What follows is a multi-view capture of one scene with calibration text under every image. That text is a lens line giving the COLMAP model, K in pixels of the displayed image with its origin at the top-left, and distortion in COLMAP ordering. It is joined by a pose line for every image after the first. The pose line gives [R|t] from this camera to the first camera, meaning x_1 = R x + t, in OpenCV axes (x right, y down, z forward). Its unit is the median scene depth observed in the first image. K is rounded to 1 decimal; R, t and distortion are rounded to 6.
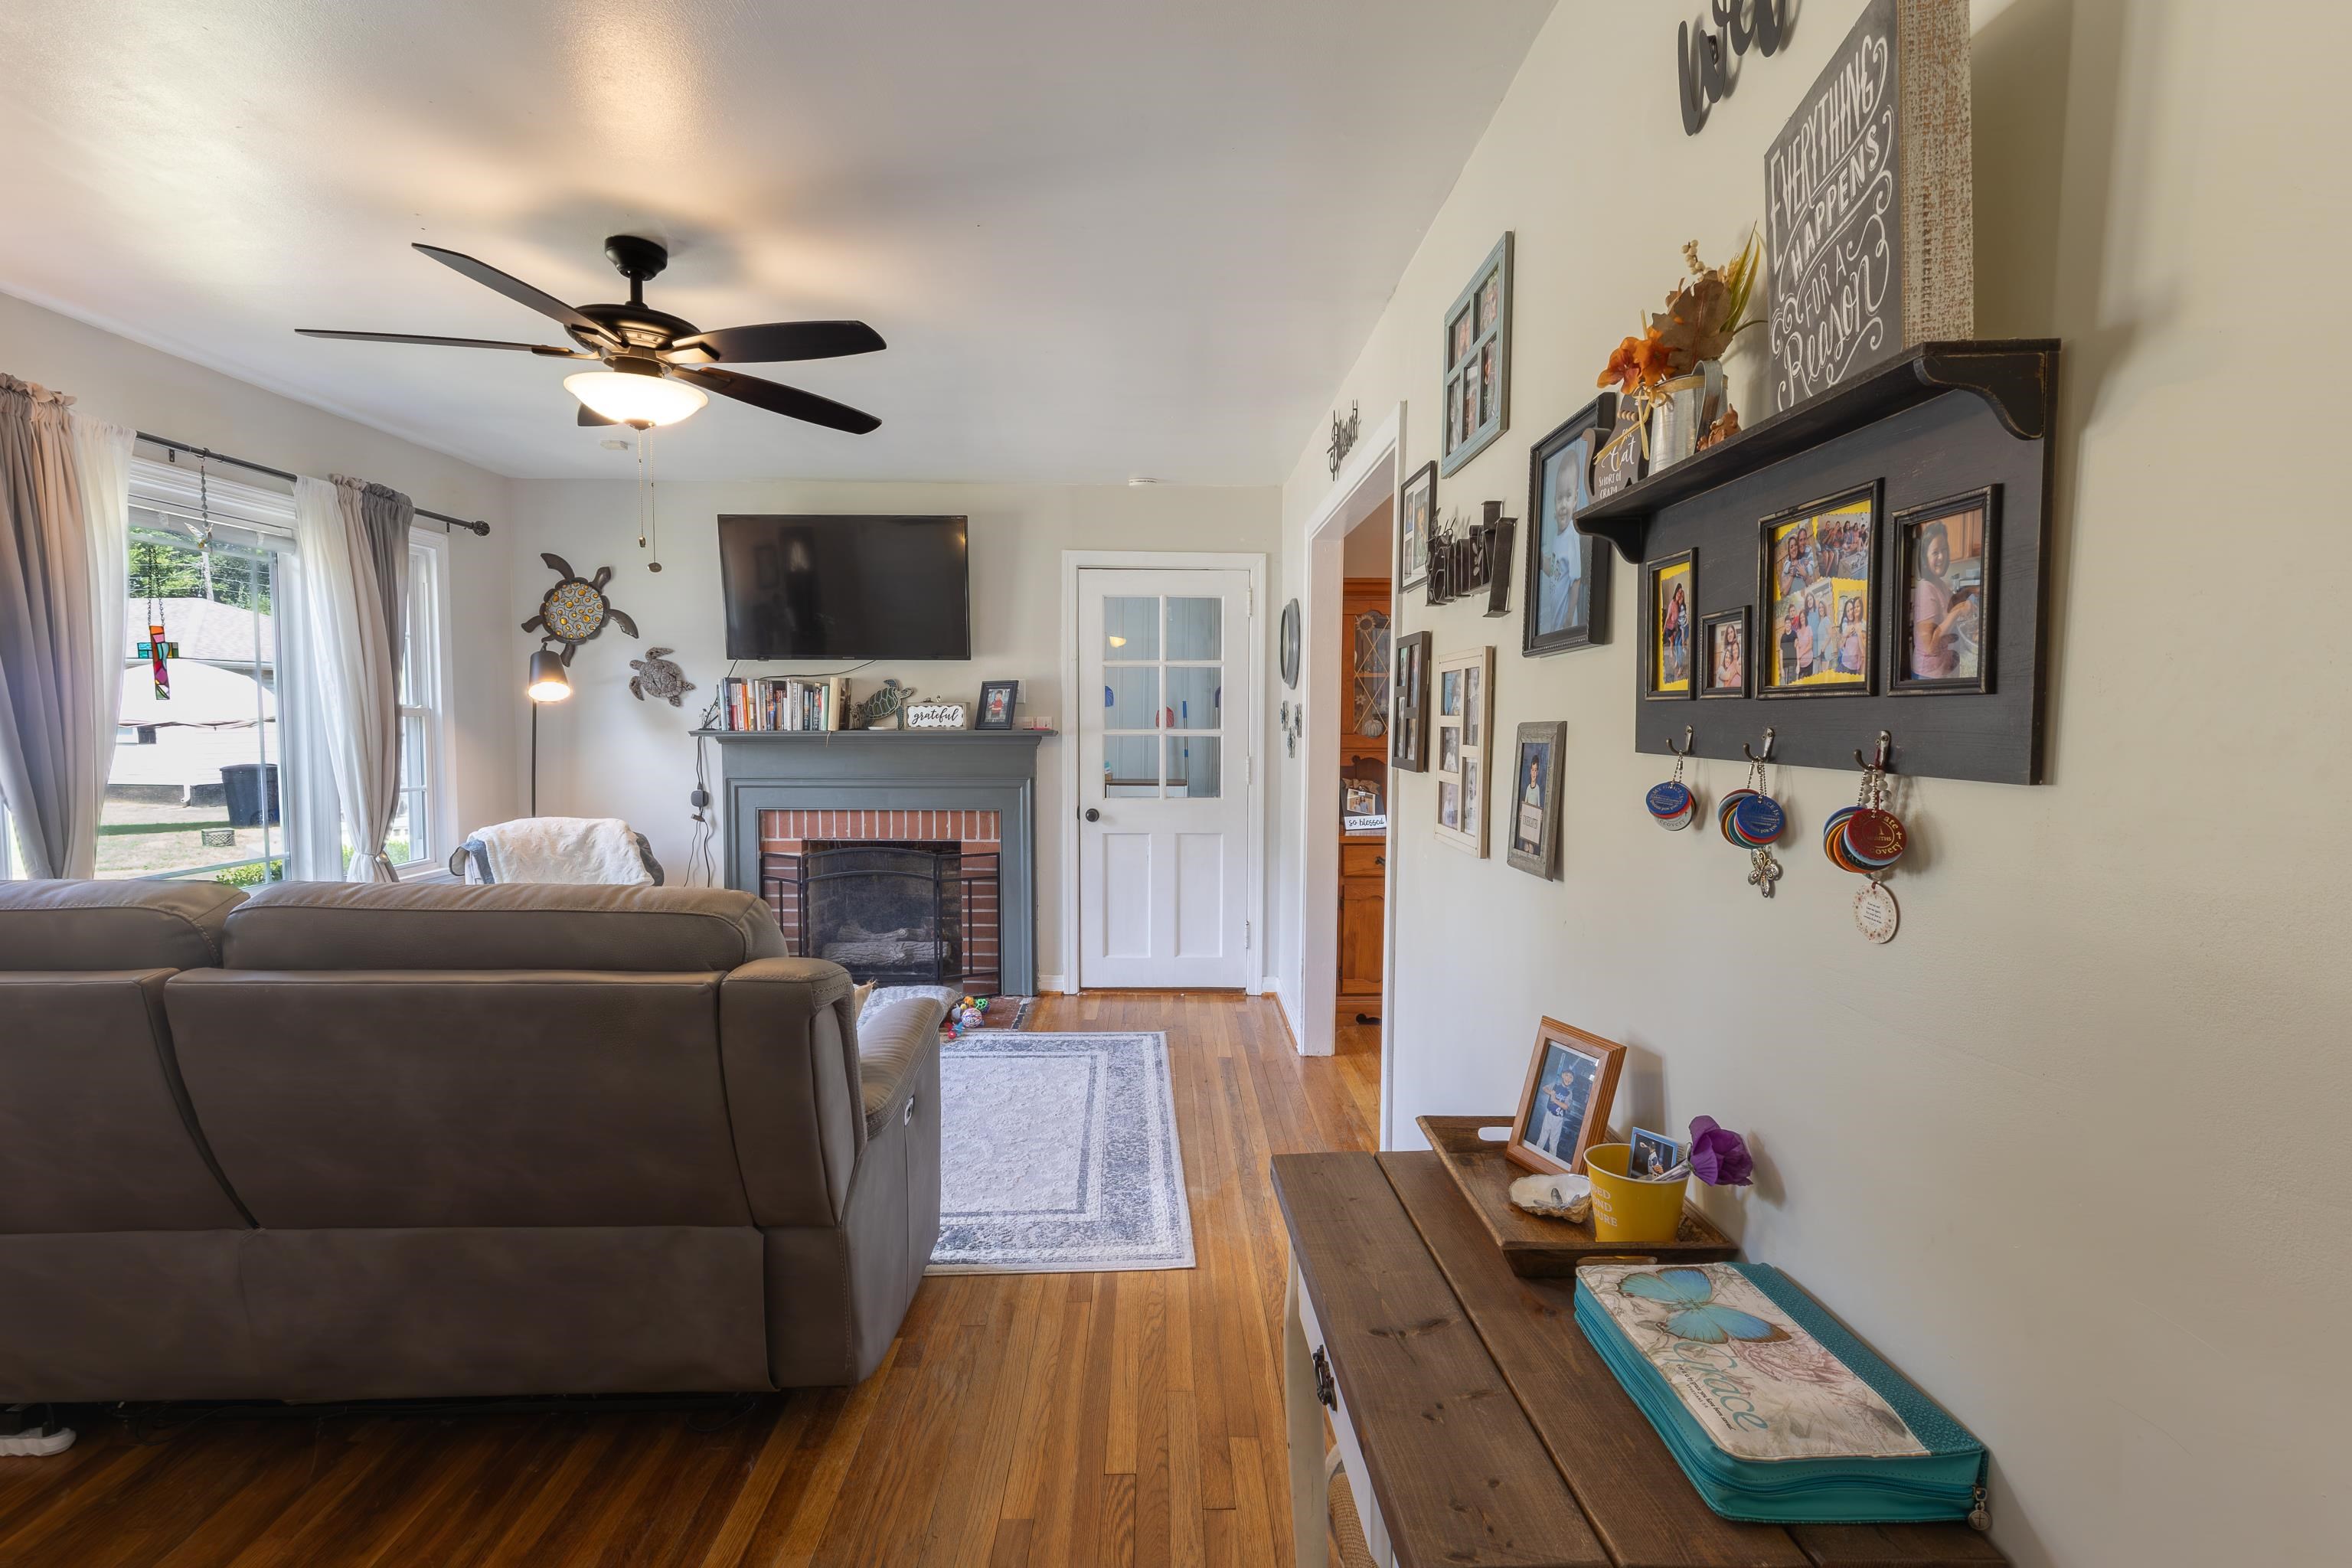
lens RADIAL K [[1088.4, 0, 1169.0], [0, 1088.4, 781.8], [0, 0, 1]] dist [0.003800, 0.000607]
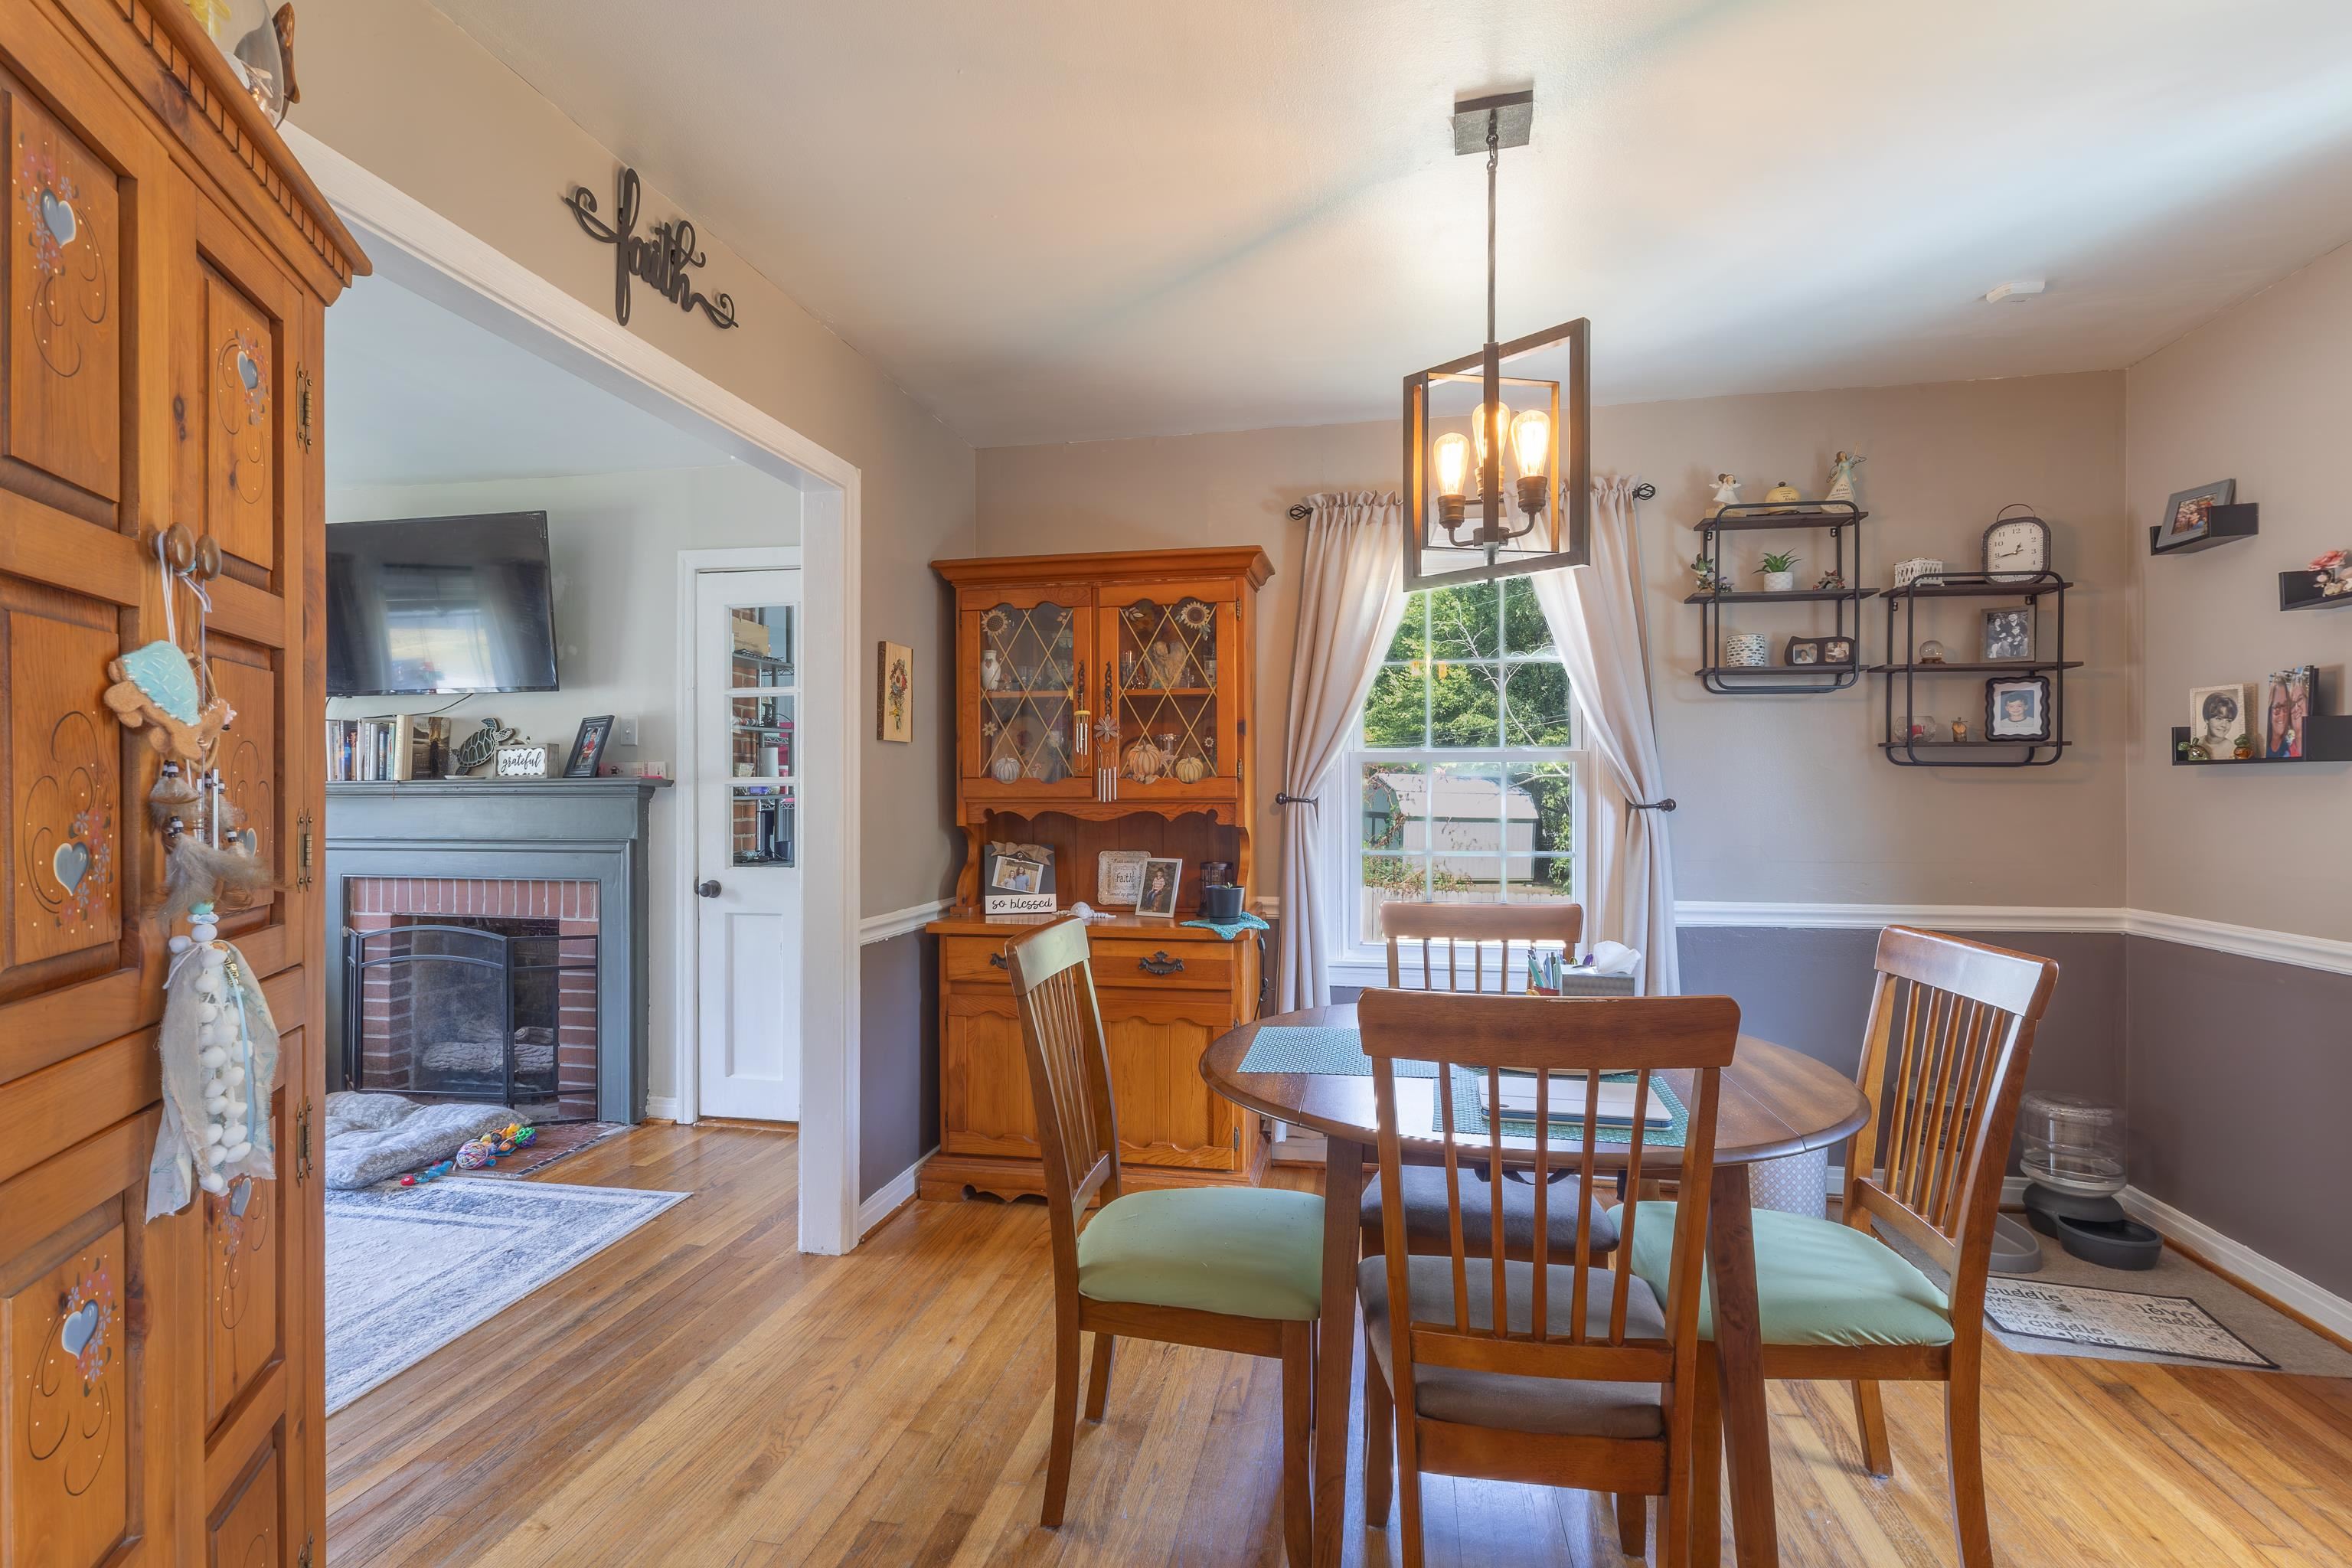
lens RADIAL K [[1088.4, 0, 1177.4], [0, 1088.4, 794.2], [0, 0, 1]] dist [0.003800, 0.000607]
pose [[0.977325, -0.004751, -0.211690, 0.424254], [-0.008032, 0.998197, -0.059483, 0.006988], [0.211590, 0.059835, 0.975525, 0.323534]]
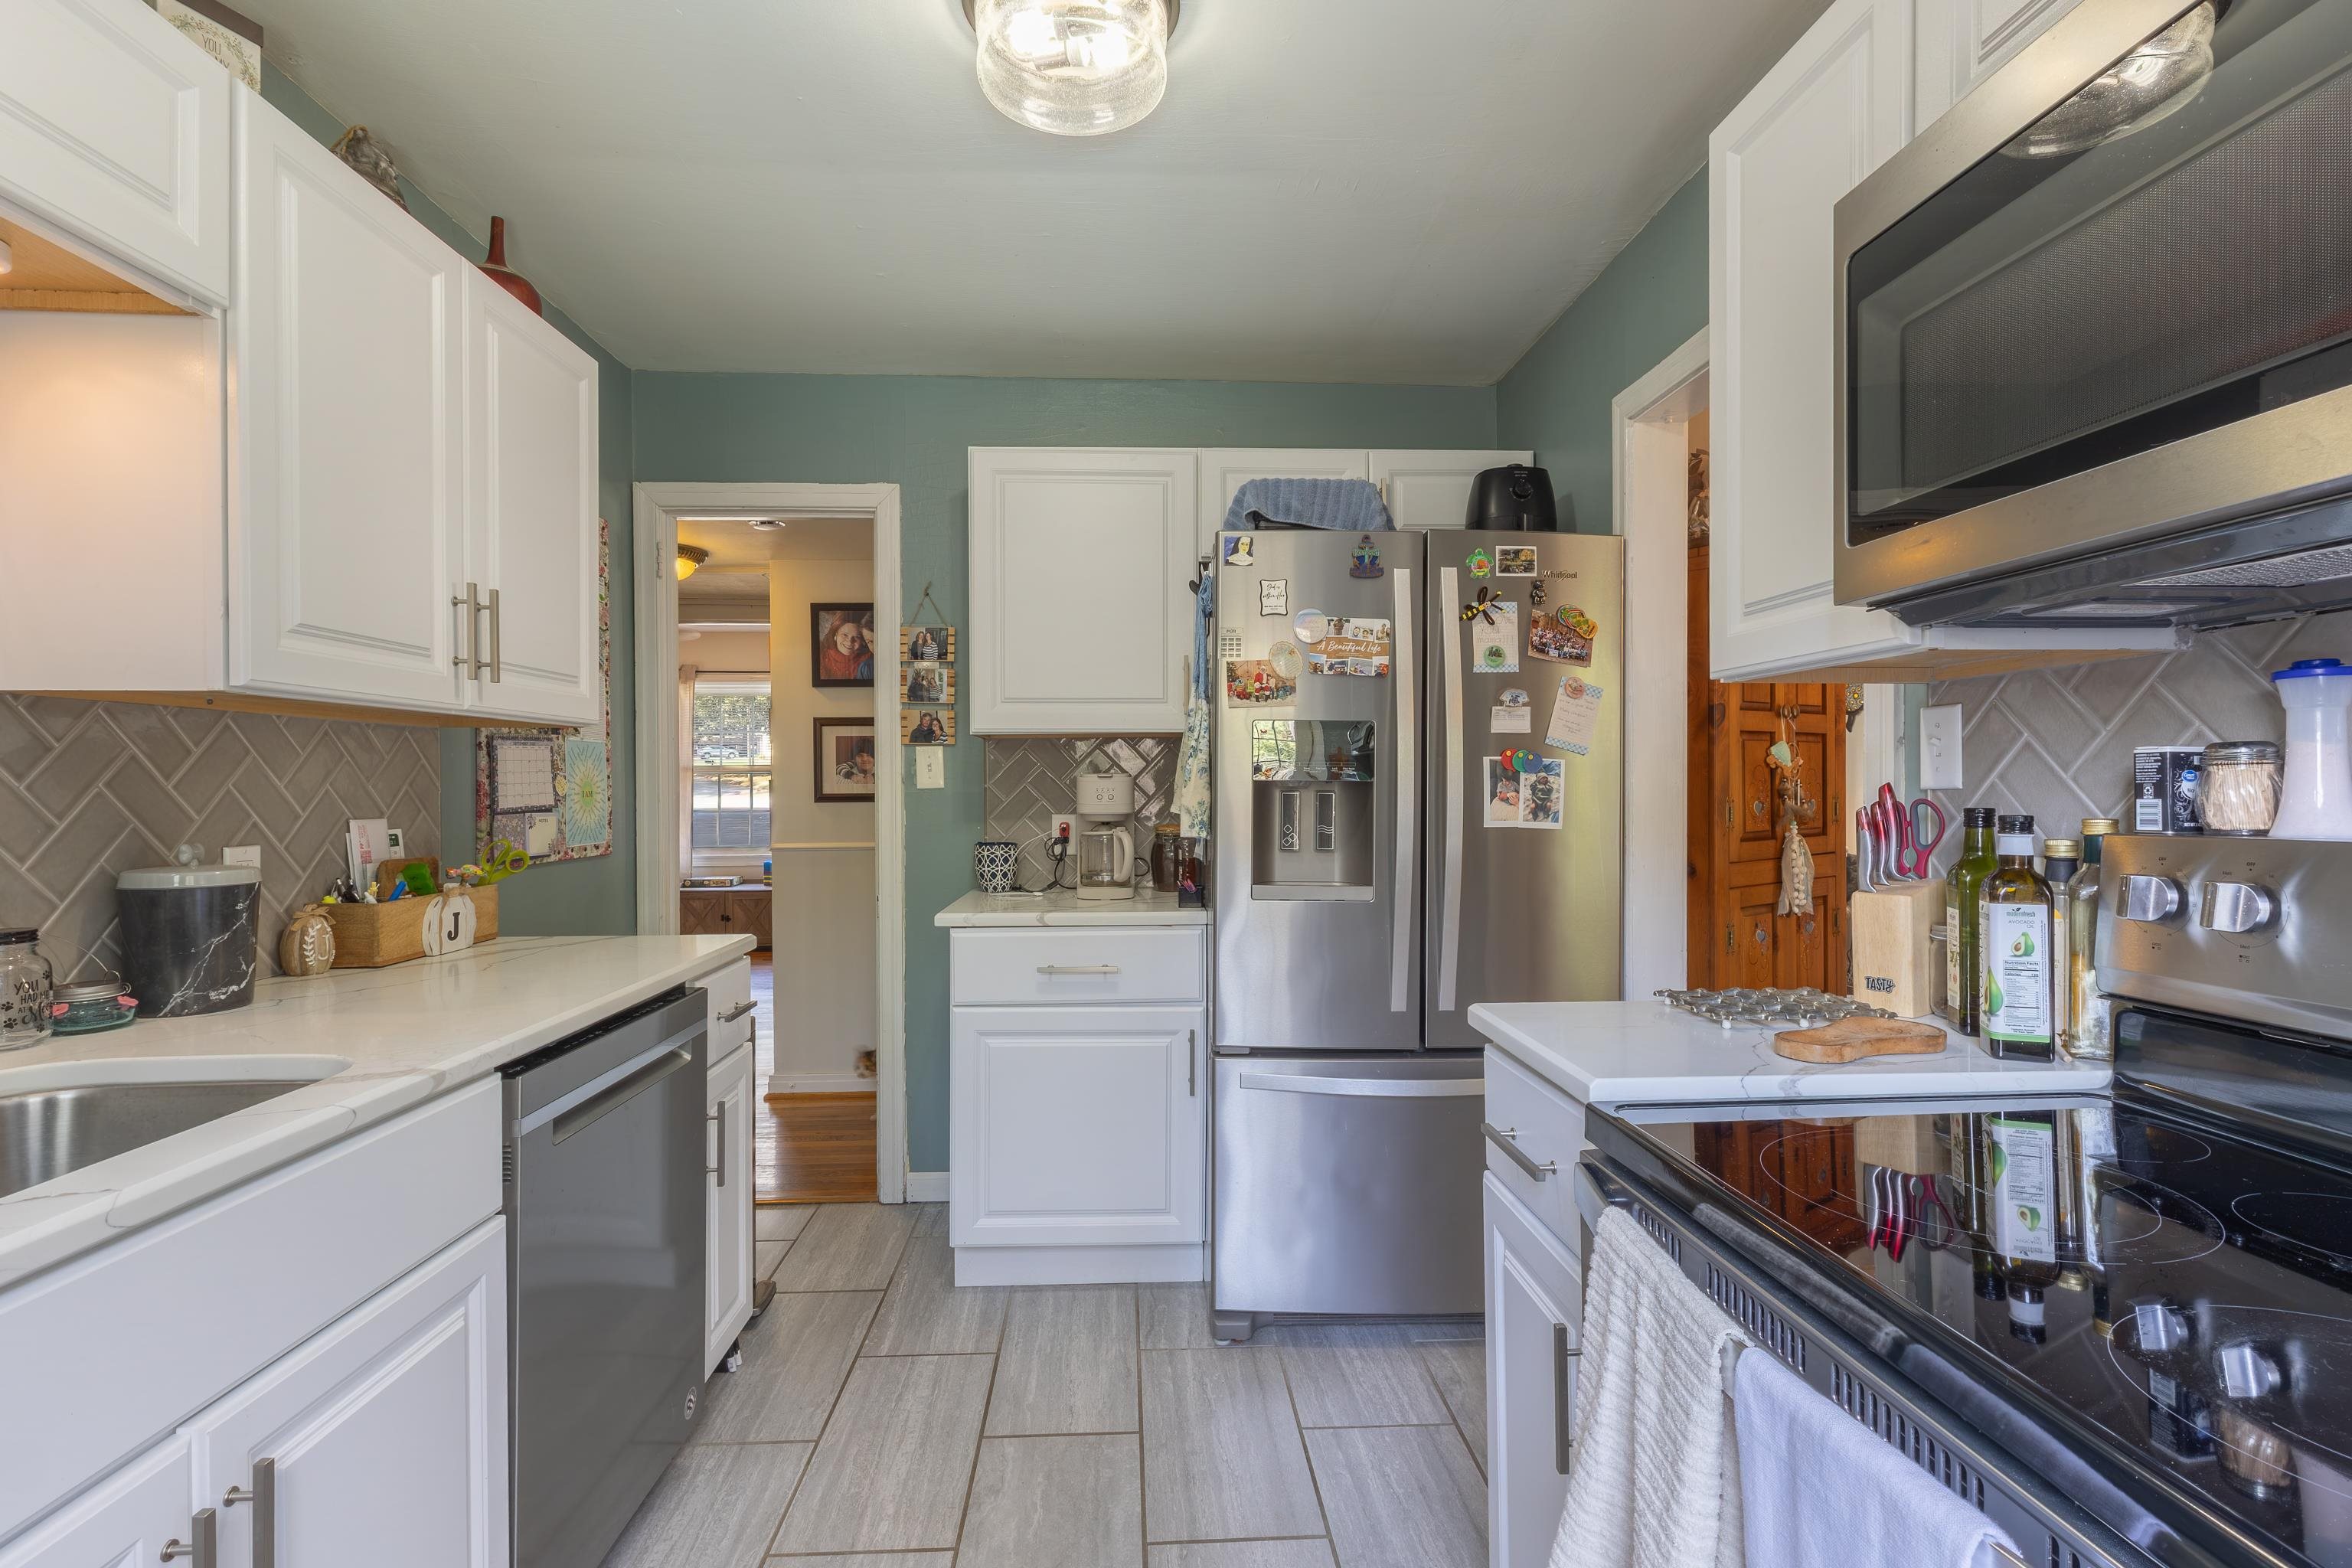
lens RADIAL K [[1088.4, 0, 1175.7], [0, 1088.4, 786.2], [0, 0, 1]] dist [0.003800, 0.000607]
pose [[0.028025, -0.006425, -0.999587, 1.716059], [-0.060744, 0.998120, -0.008119, 0.056691], [0.997760, 0.060947, 0.027582, -0.371017]]
